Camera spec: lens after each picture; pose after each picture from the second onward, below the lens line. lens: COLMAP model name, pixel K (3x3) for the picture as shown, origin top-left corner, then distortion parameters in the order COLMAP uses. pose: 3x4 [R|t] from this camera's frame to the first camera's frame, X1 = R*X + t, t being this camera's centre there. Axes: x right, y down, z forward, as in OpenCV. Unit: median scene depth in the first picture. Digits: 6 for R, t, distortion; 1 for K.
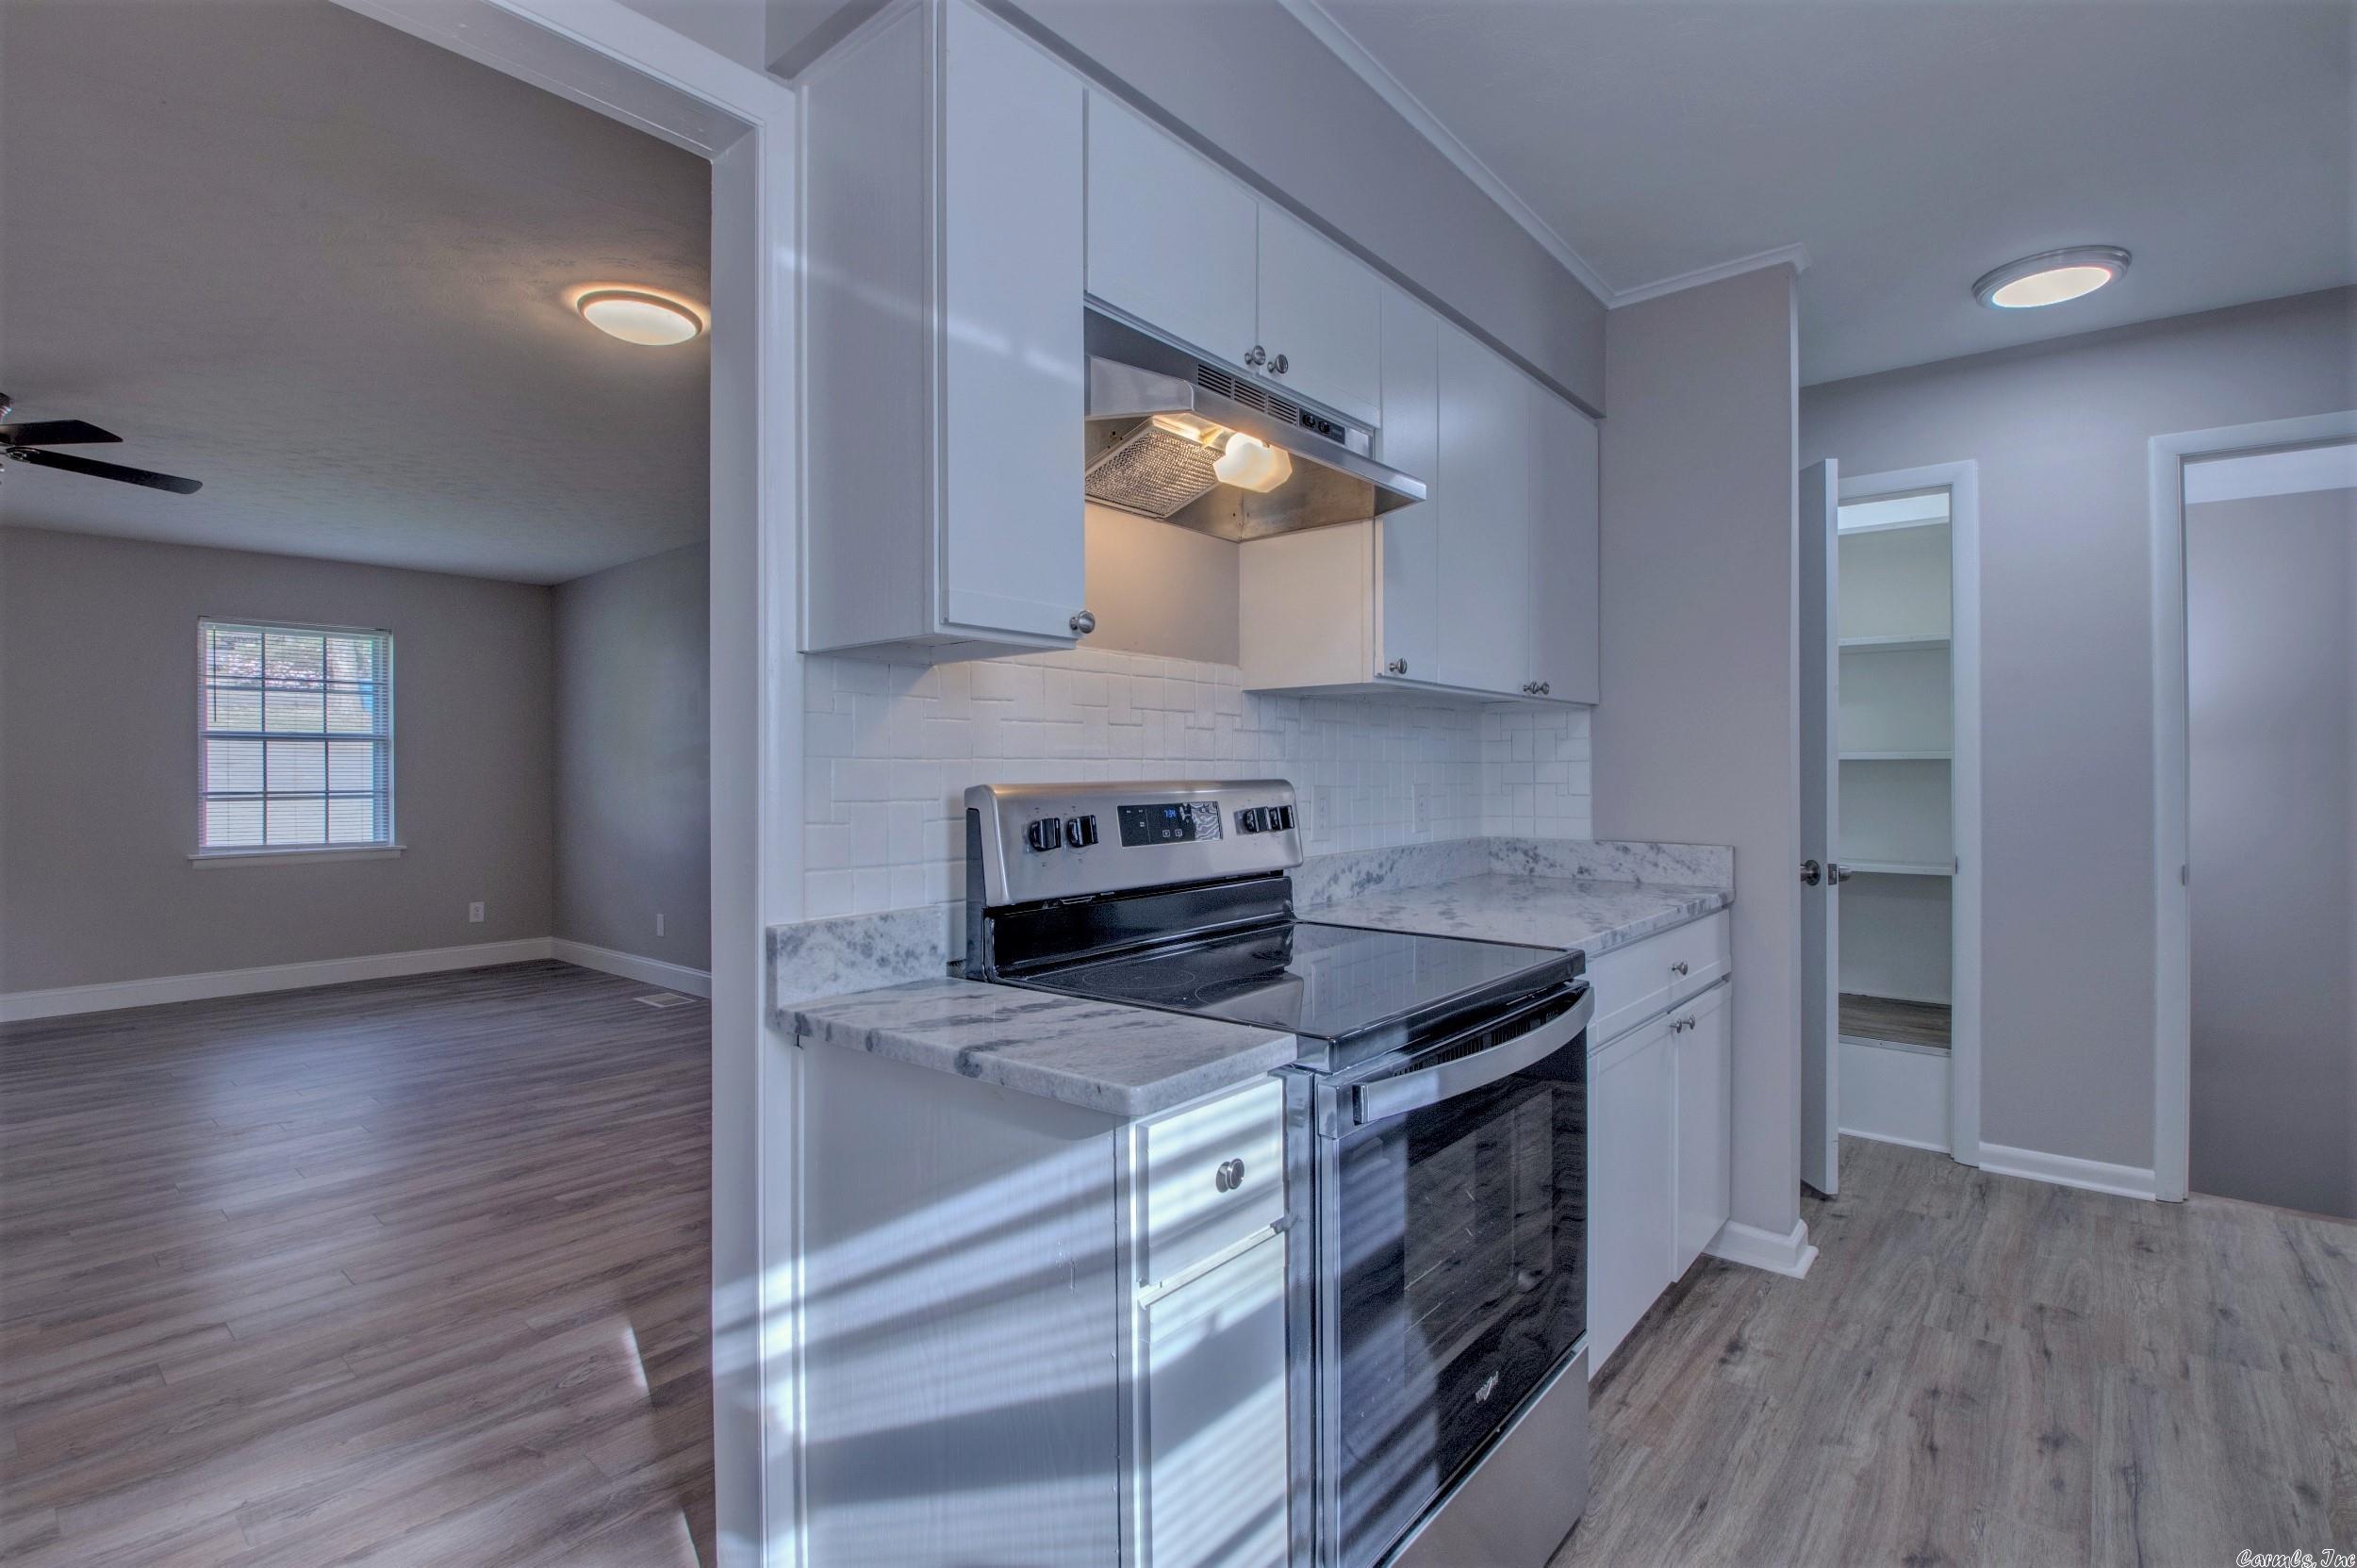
lens RADIAL K [[1095.7, 0, 1189.8], [0, 1095.7, 766.9], [0, 0, 1]] dist [-0.000856, -0.013566]
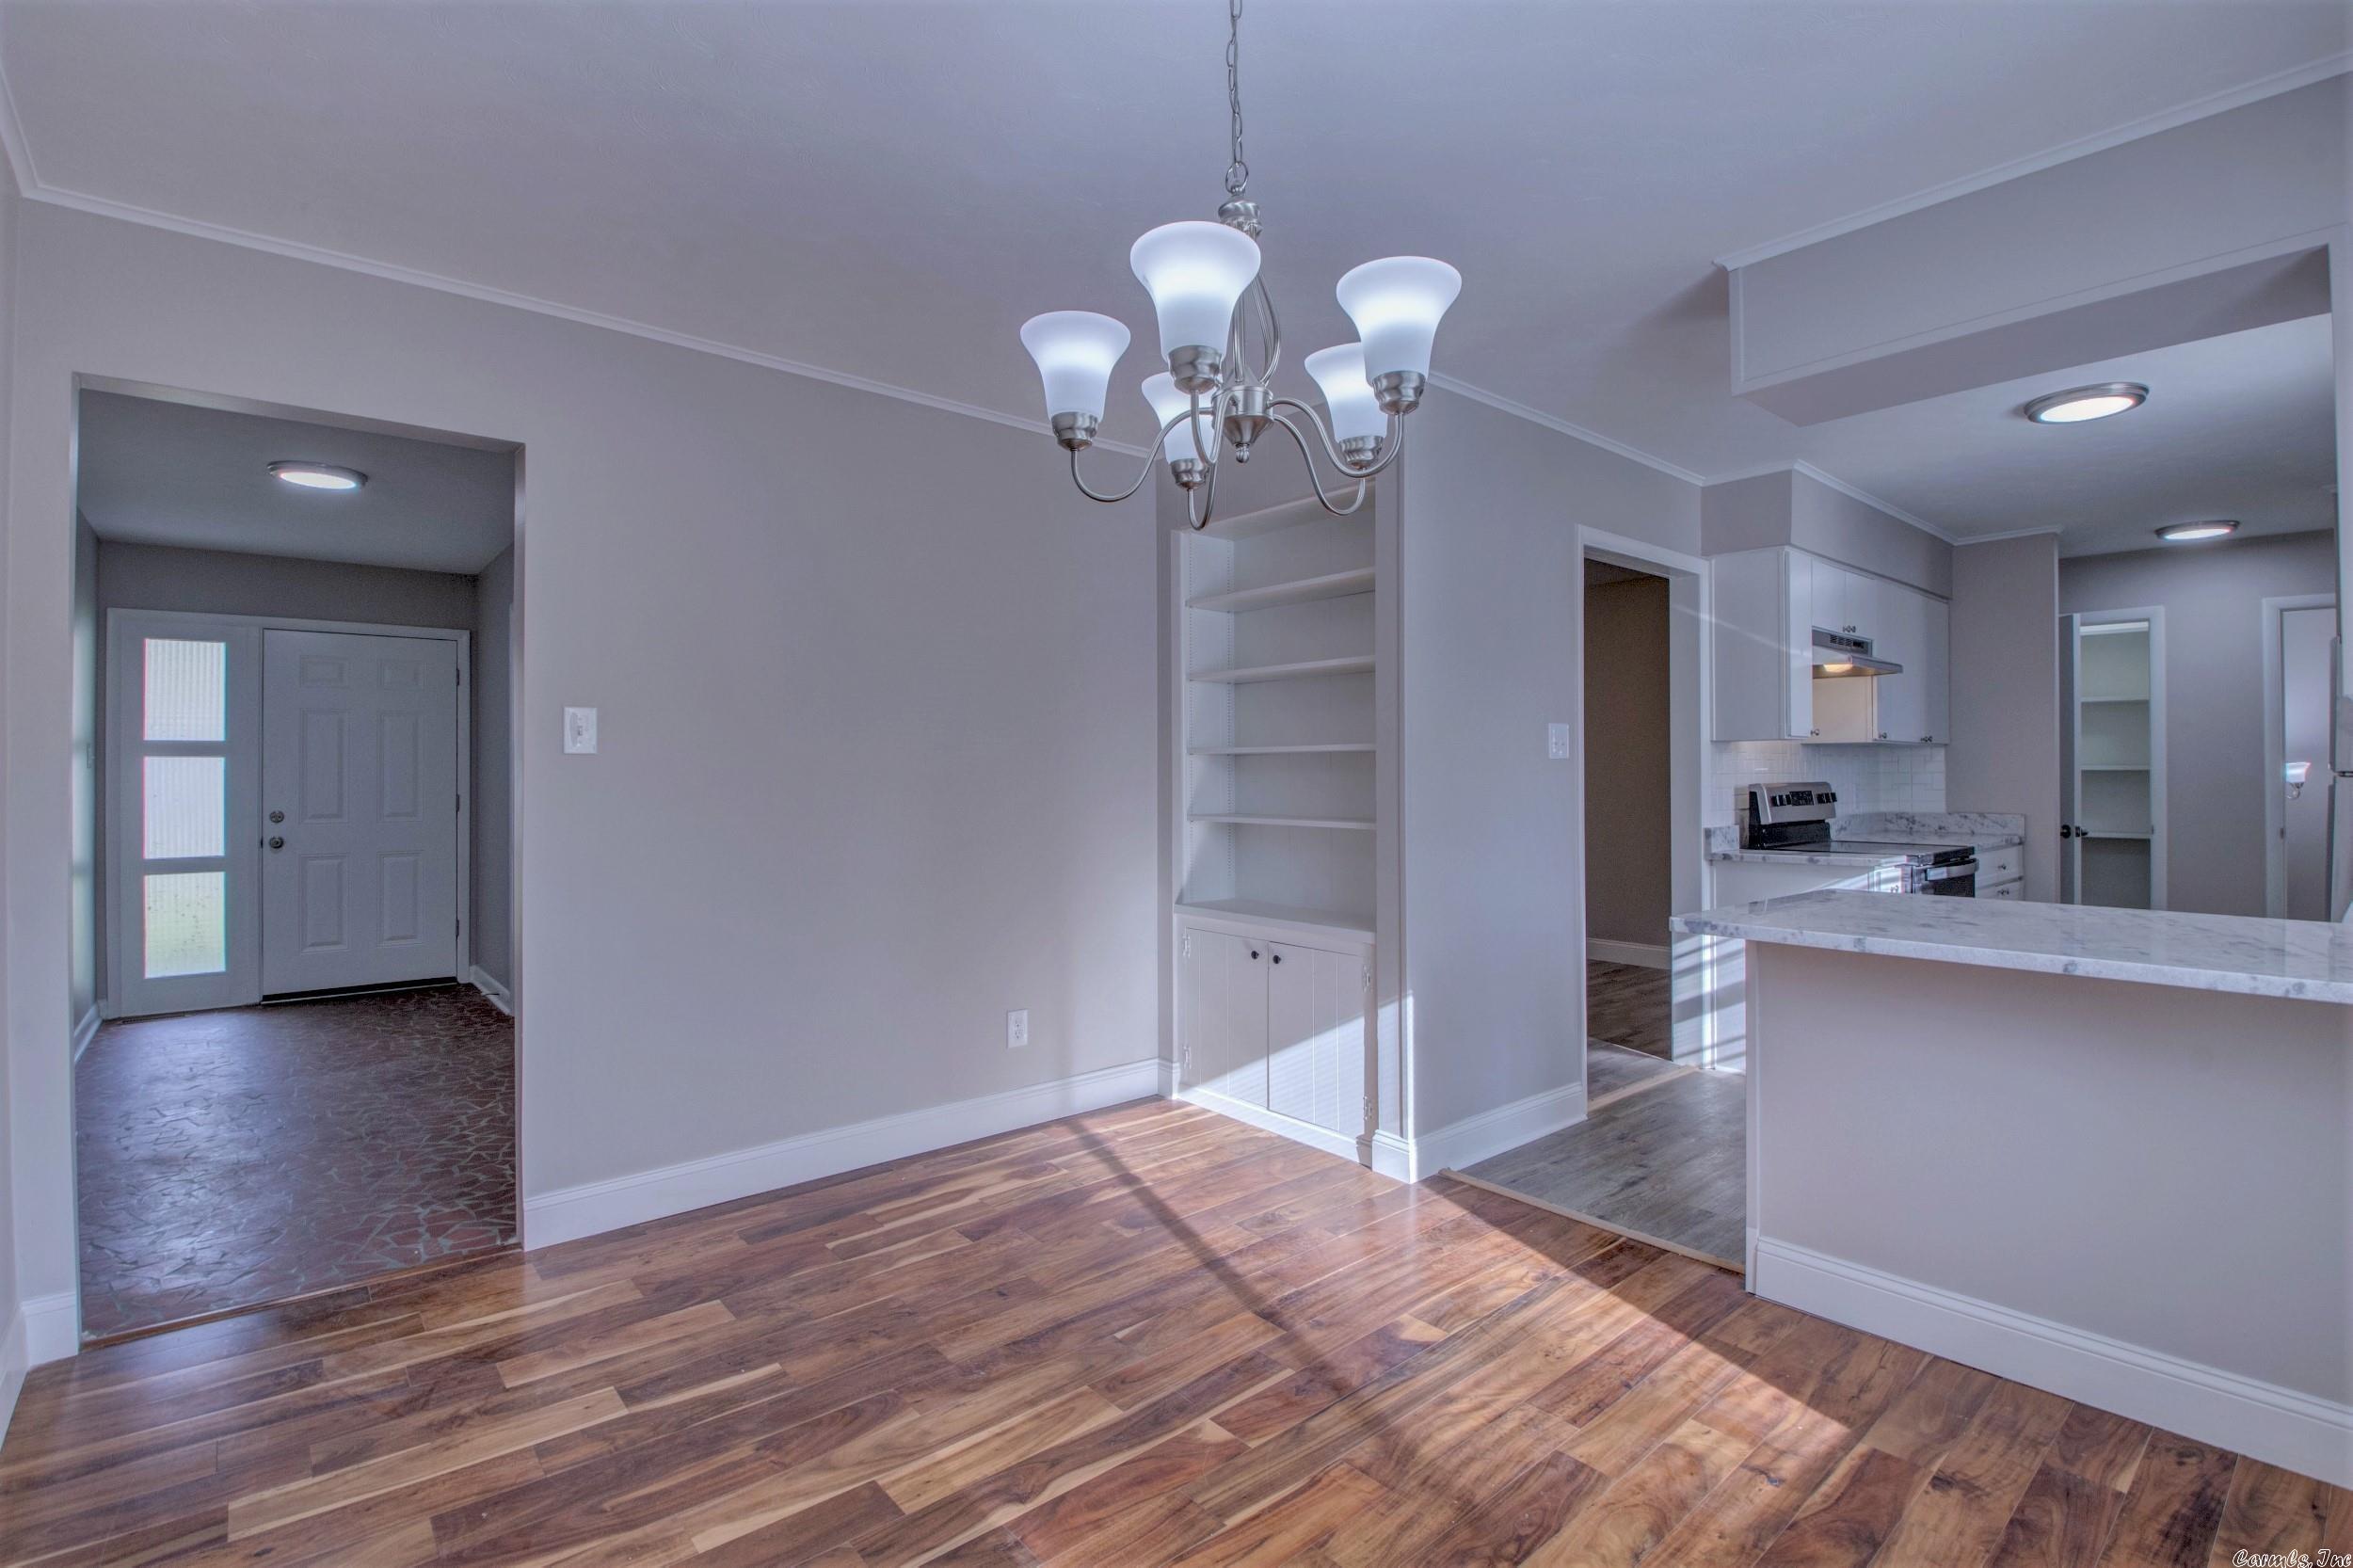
lens RADIAL K [[1093.8, 0, 1177.1], [0, 1093.8, 767.0], [0, 0, 1]] dist [-0.000856, -0.013566]
pose [[0.986768, -0.001182, -0.162137, -0.908344], [0.000697, 0.999995, -0.003053, -0.014016], [0.162139, 0.002899, 0.986764, -1.557430]]
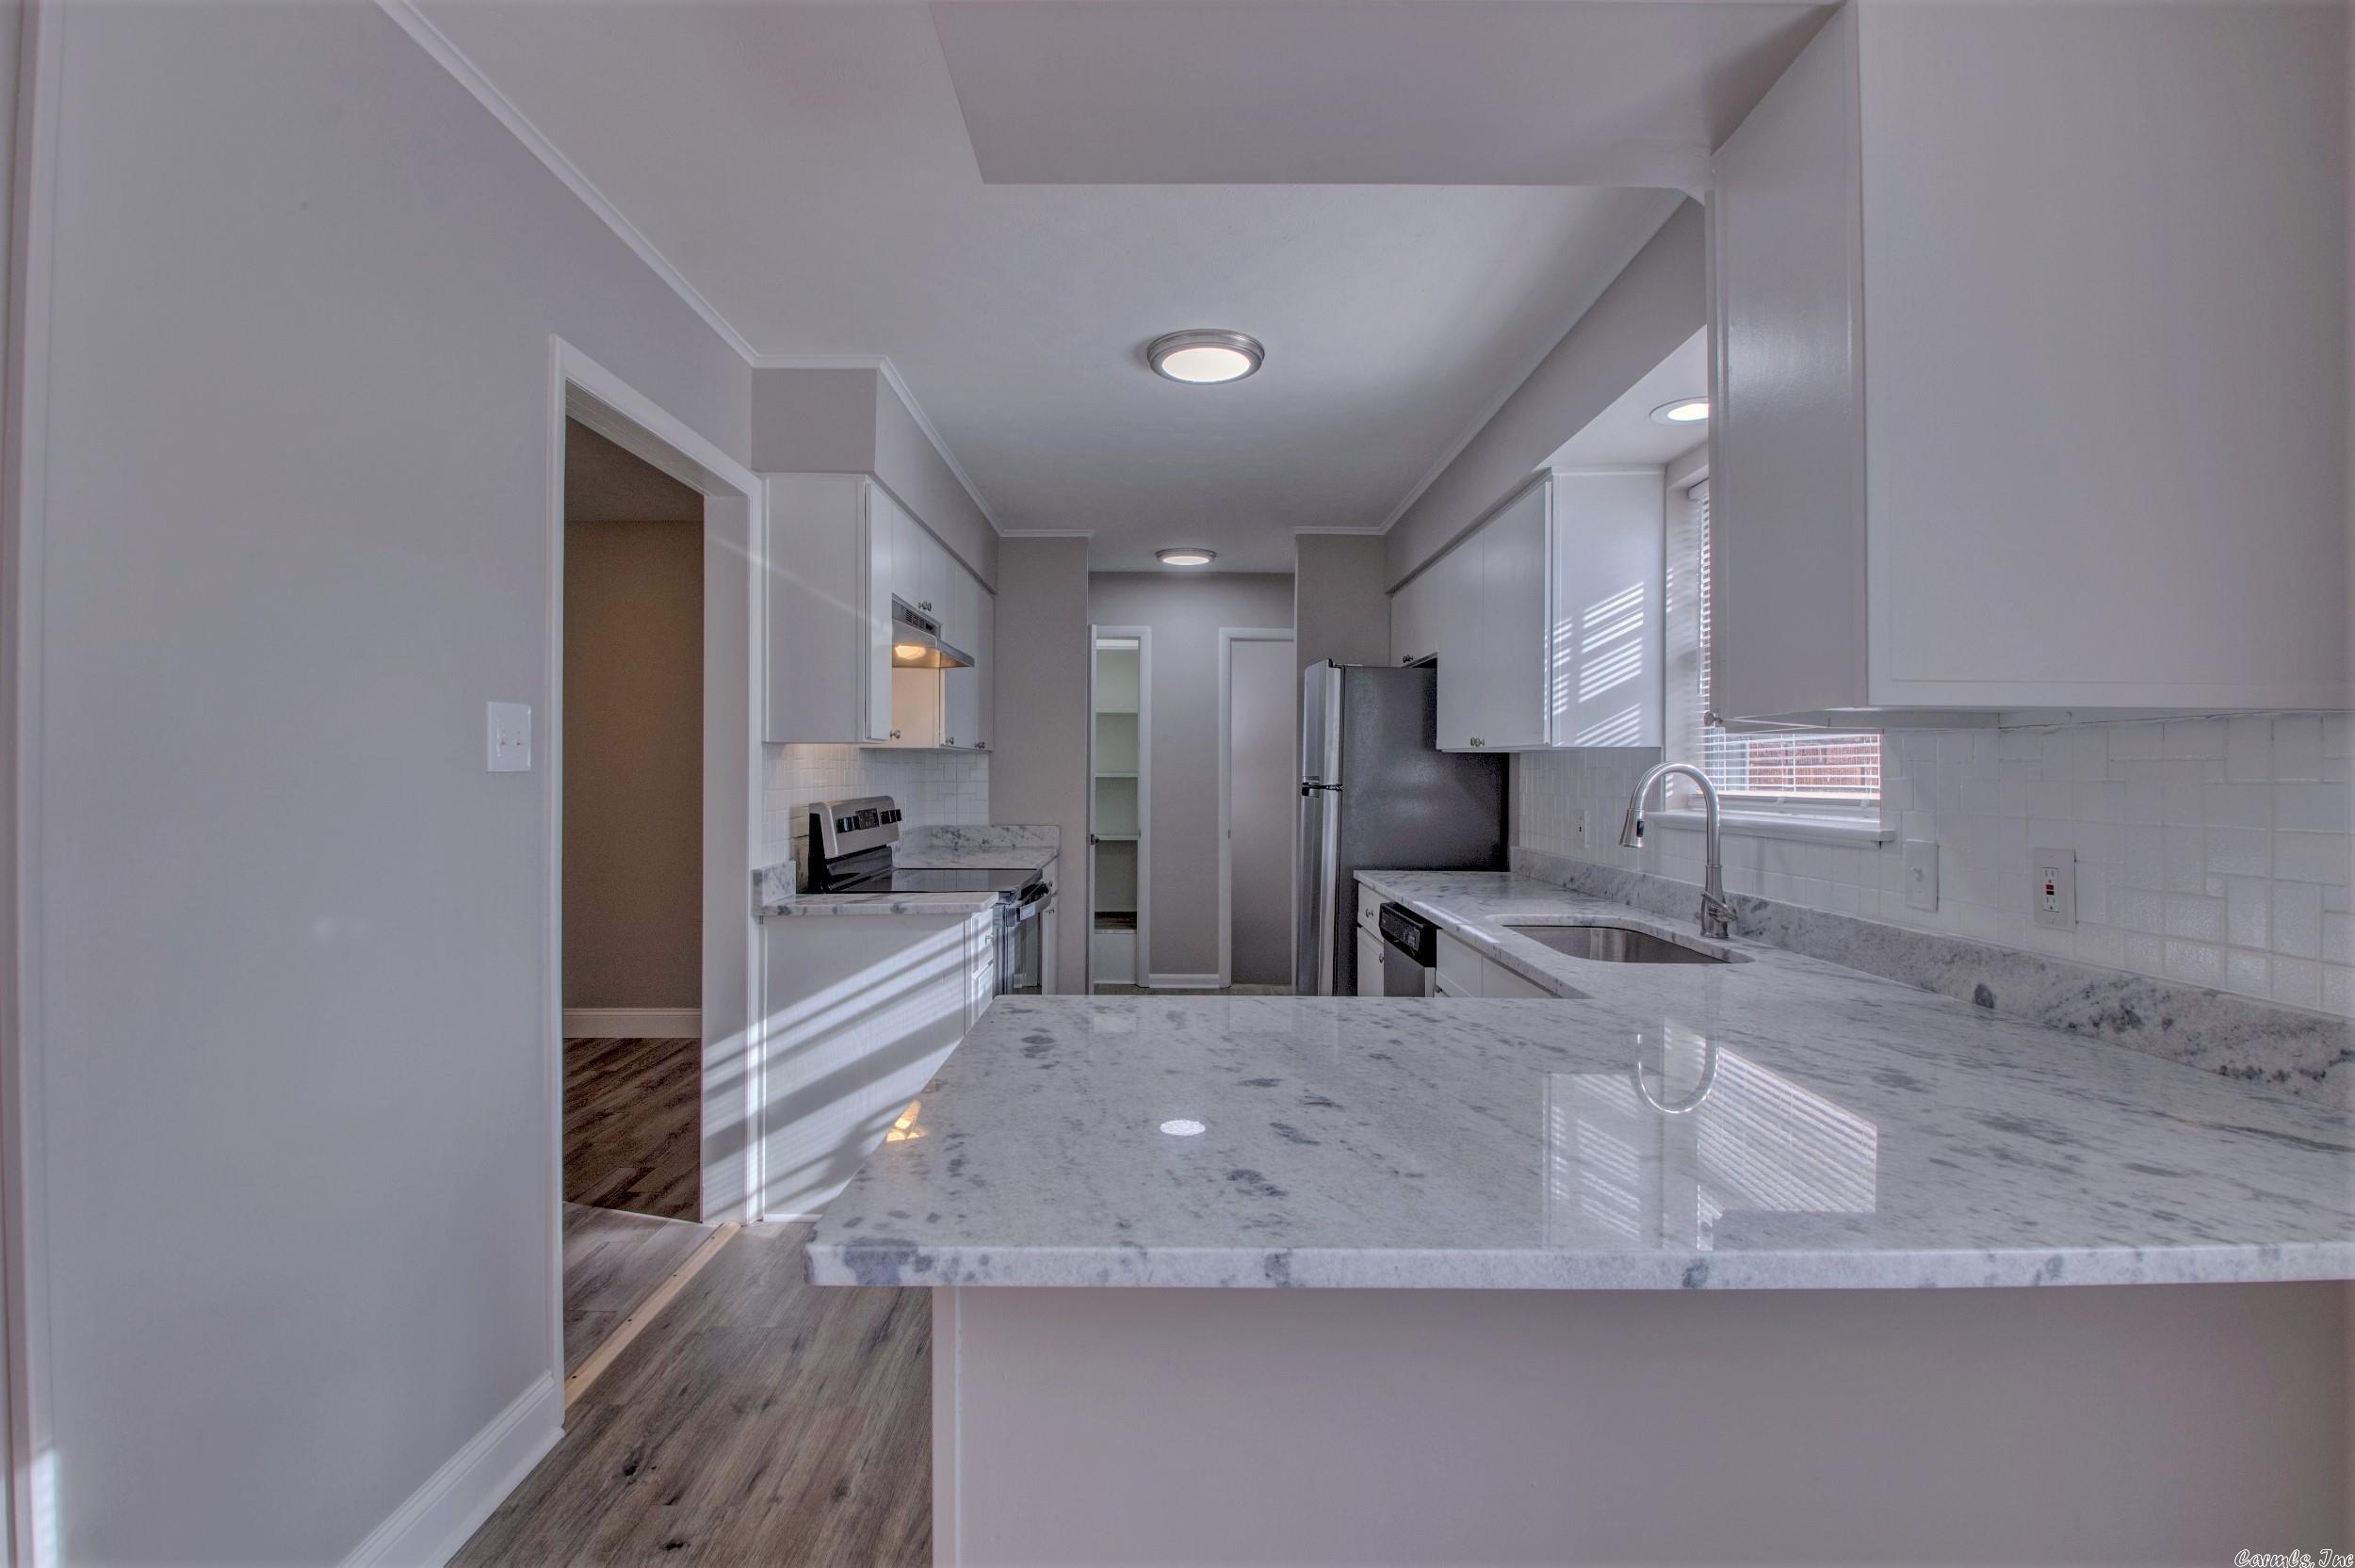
lens RADIAL K [[1094.6, 0, 1182.7], [0, 1094.6, 767.7], [0, 0, 1]] dist [-0.000856, -0.013566]
pose [[0.761125, 0.008180, 0.648554, -0.752341], [-0.008917, 0.999958, -0.002148, -0.037154], [-0.648544, -0.004148, 0.761166, -0.791696]]
